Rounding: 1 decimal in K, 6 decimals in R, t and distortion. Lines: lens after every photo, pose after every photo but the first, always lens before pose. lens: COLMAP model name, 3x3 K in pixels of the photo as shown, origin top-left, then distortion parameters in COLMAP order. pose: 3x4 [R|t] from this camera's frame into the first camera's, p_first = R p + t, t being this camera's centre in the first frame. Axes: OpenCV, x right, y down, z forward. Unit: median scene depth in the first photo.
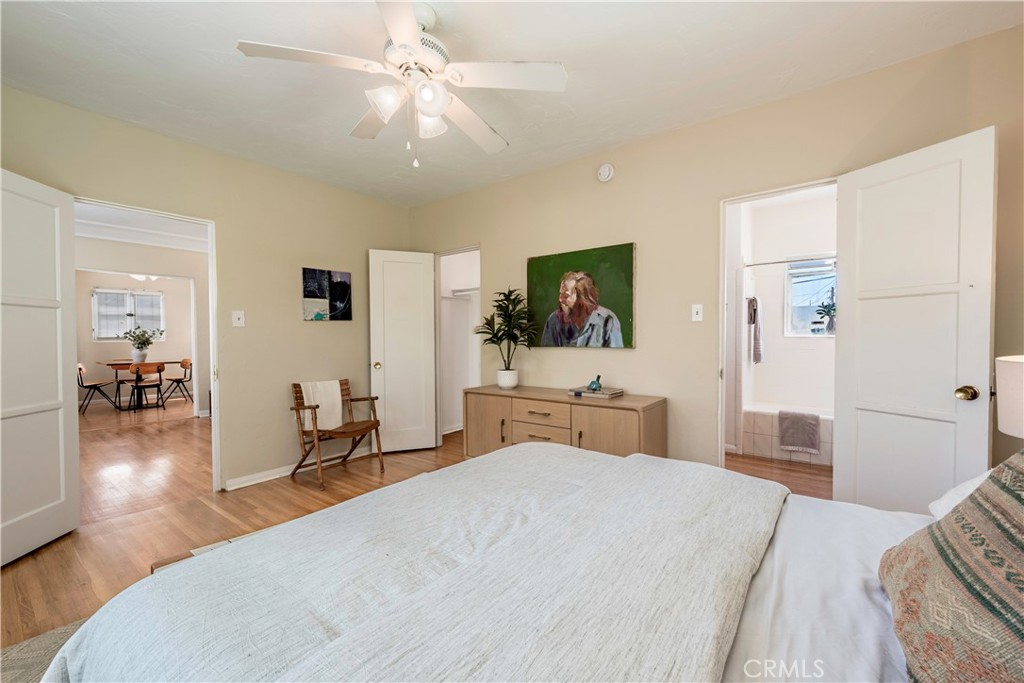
lens RADIAL K [[417.2, 0, 516.5], [0, 417.2, 342.2], [0, 0, 1]] dist [0.001273, 0.000053]
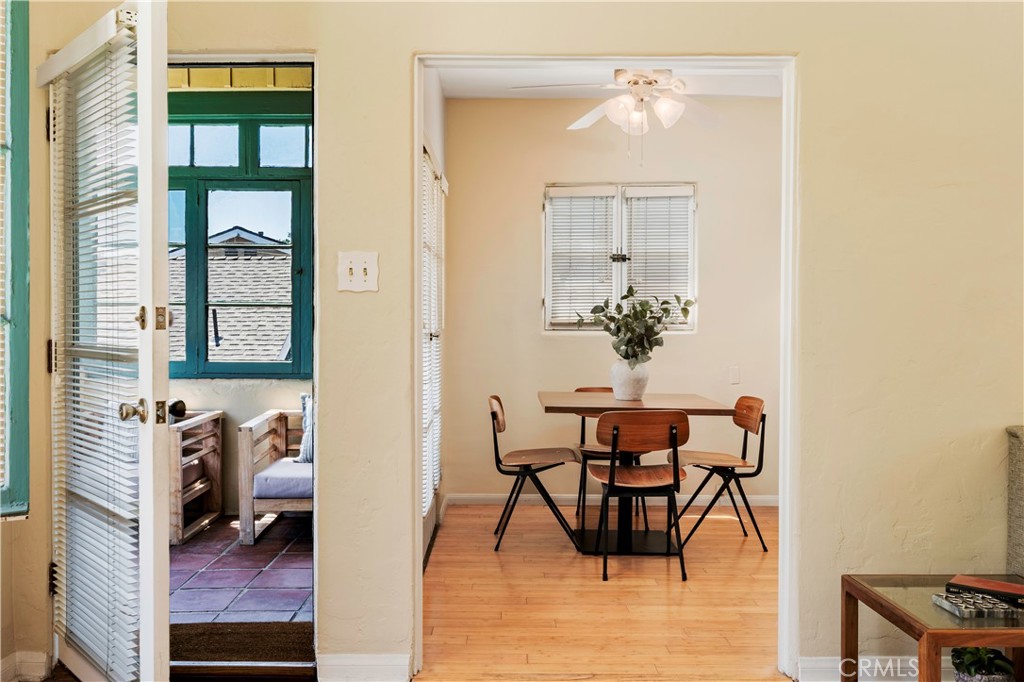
lens RADIAL K [[911.4, 0, 512.0], [0, 911.4, 341.0], [0, 0, 1]] dist [0.000853, 0.000358]
pose [[0.607663, 0.020083, -0.793941, -0.410181], [-0.019082, 0.999761, 0.010685, -0.003502], [0.793966, 0.008657, 0.607901, 0.509812]]
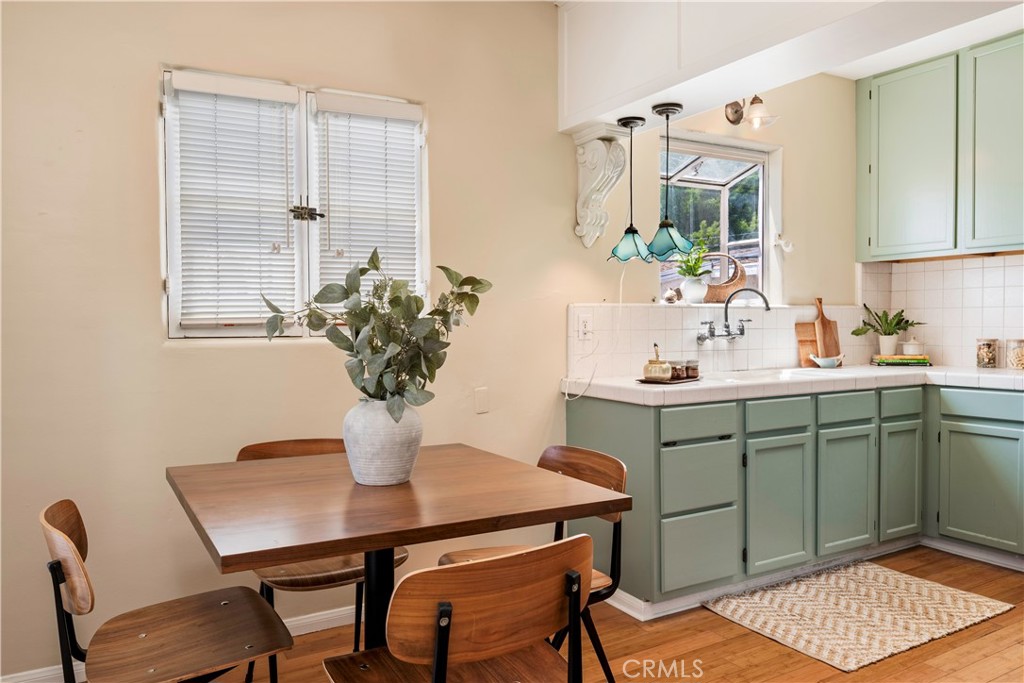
lens RADIAL K [[729.7, 0, 512.0], [0, 729.7, 341.5], [0, 0, 1]] dist [-0.007000, -0.003348]
pose [[0.925701, 0.007487, -0.378183, -0.752373], [-0.003524, 0.999931, 0.011171, -0.007965], [0.378240, -0.009008, 0.925664, 0.765319]]
